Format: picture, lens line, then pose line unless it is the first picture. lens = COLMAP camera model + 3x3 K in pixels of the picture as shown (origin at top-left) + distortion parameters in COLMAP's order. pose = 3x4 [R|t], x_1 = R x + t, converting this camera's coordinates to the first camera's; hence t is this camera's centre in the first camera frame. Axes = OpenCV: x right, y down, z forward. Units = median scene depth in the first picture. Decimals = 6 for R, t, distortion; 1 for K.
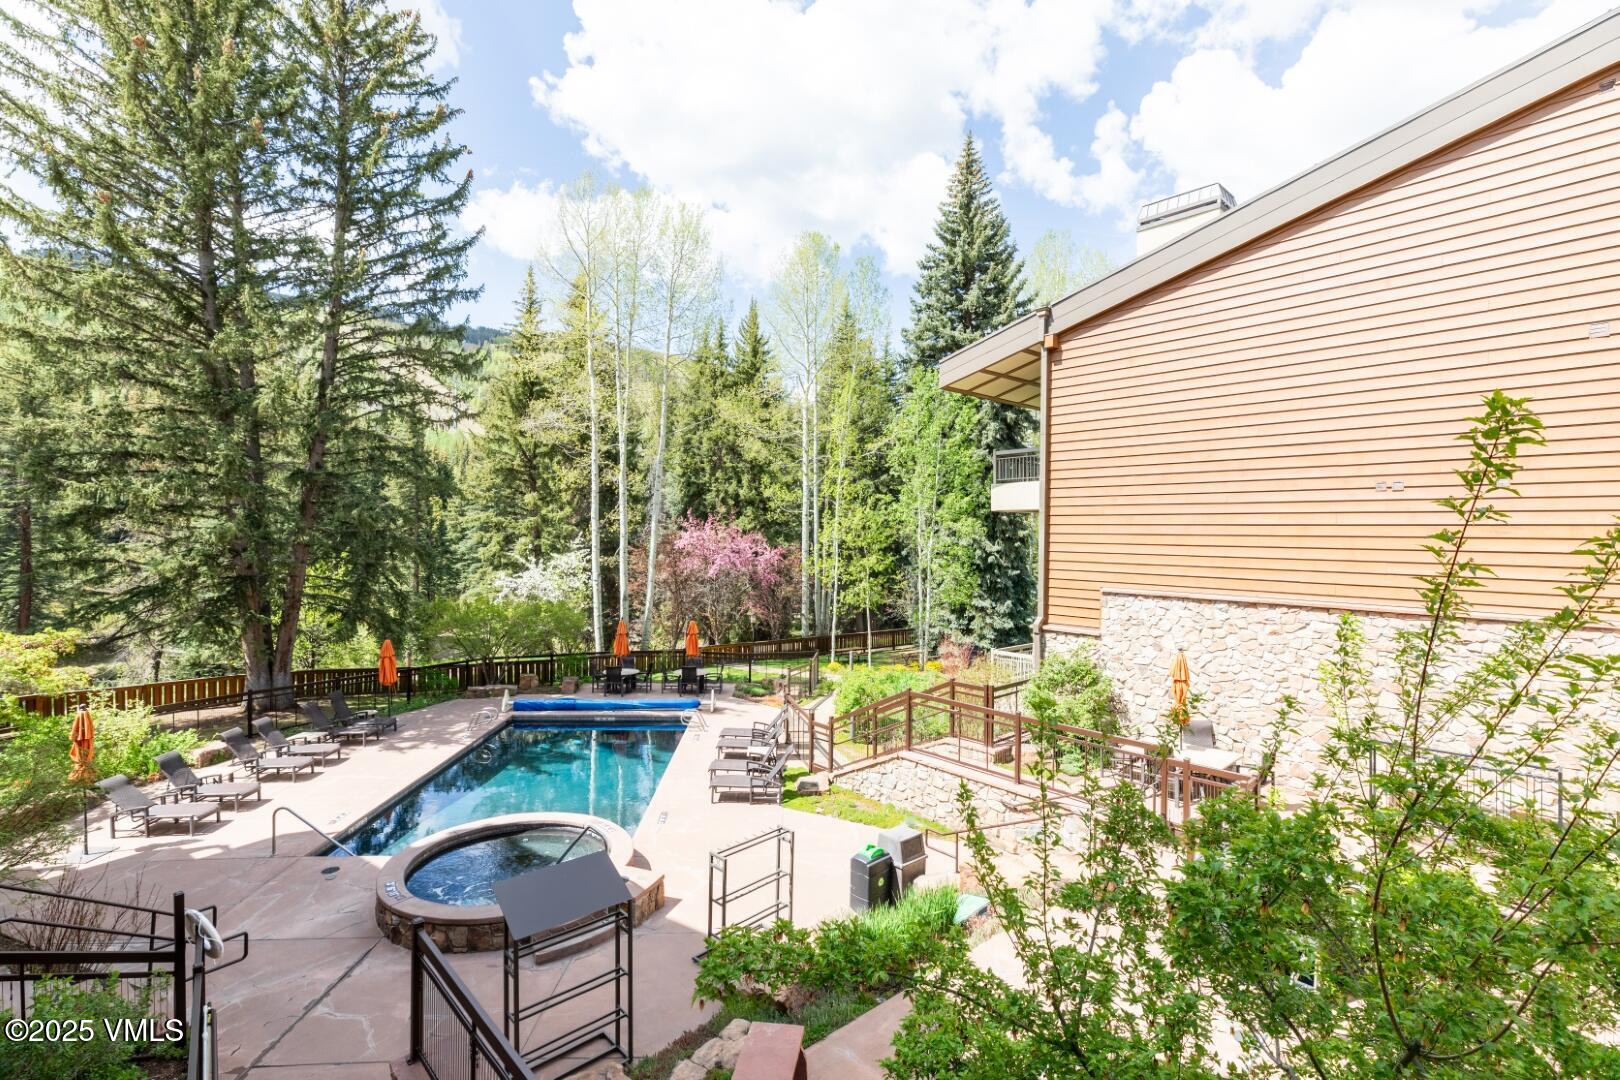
lens RADIAL K [[741.6, 0, 810.0], [0, 741.6, 540.0], [0, 0, 1]] dist [-0.002867, -0.000356]
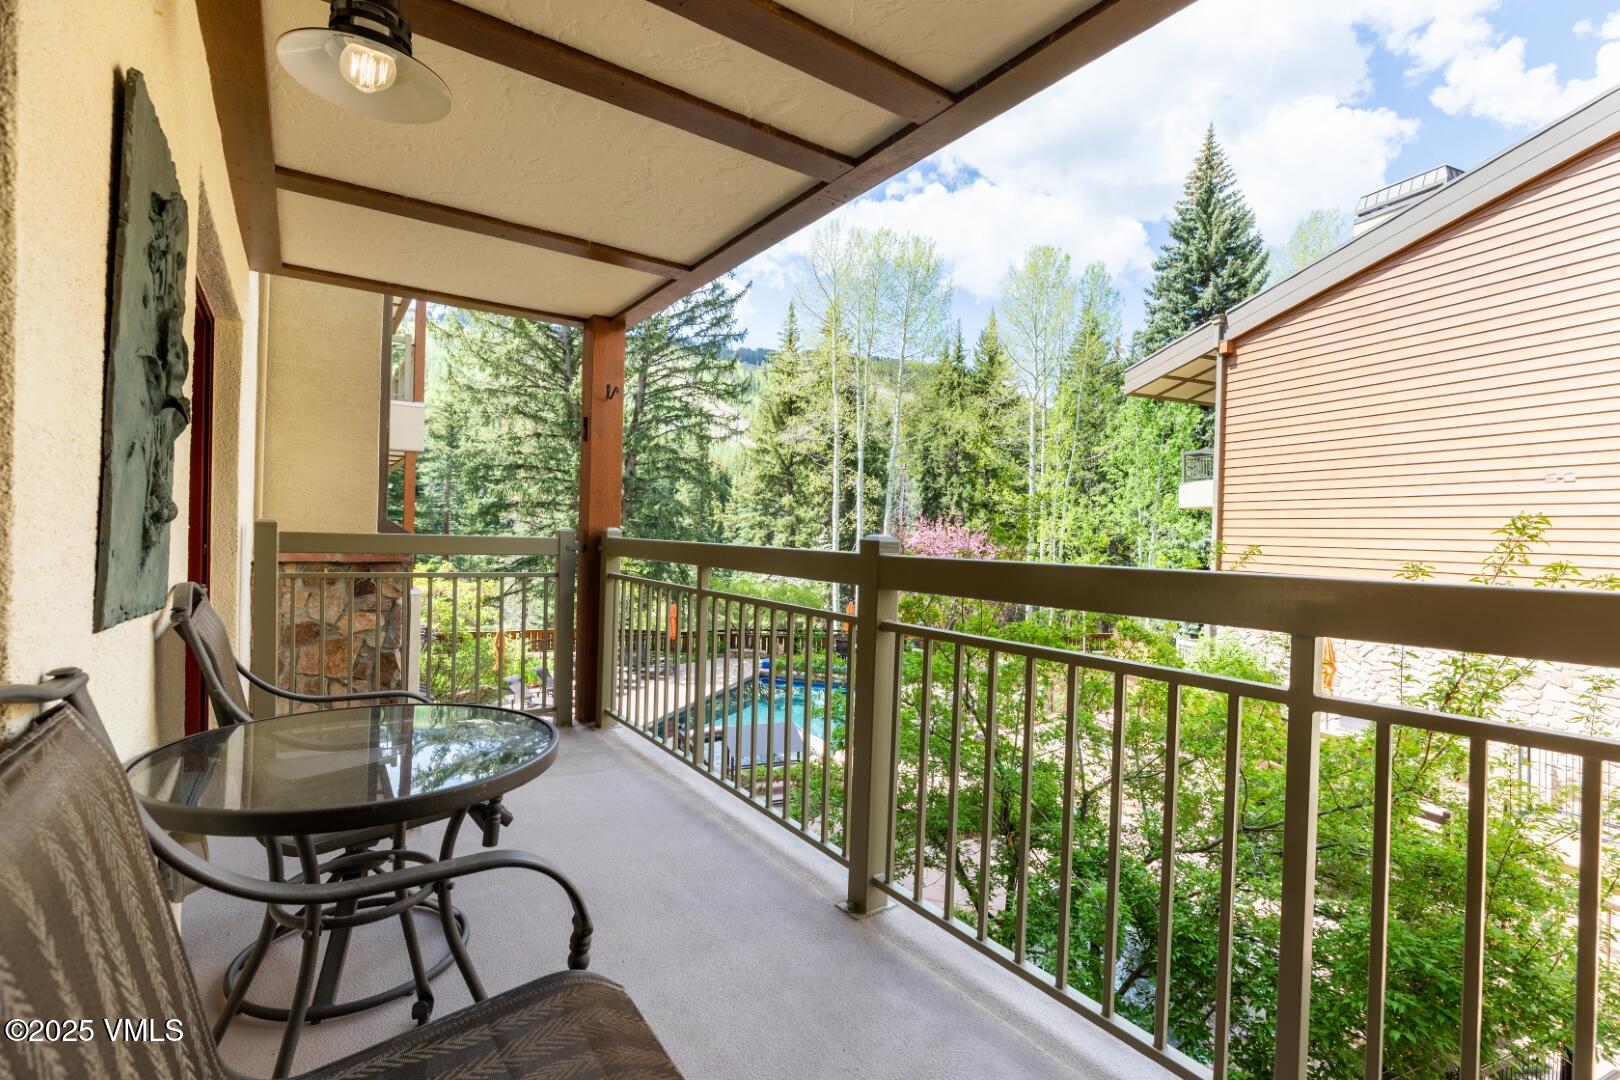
lens RADIAL K [[749.7, 0, 810.0], [0, 749.7, 540.0], [0, 0, 1]] dist [0.014468, -0.000076]
pose [[0.939650, 0.019214, -0.341598, 0.071432], [-0.023060, 0.999708, -0.007203, 0.015746], [0.341360, 0.014646, 0.939819, -0.112010]]
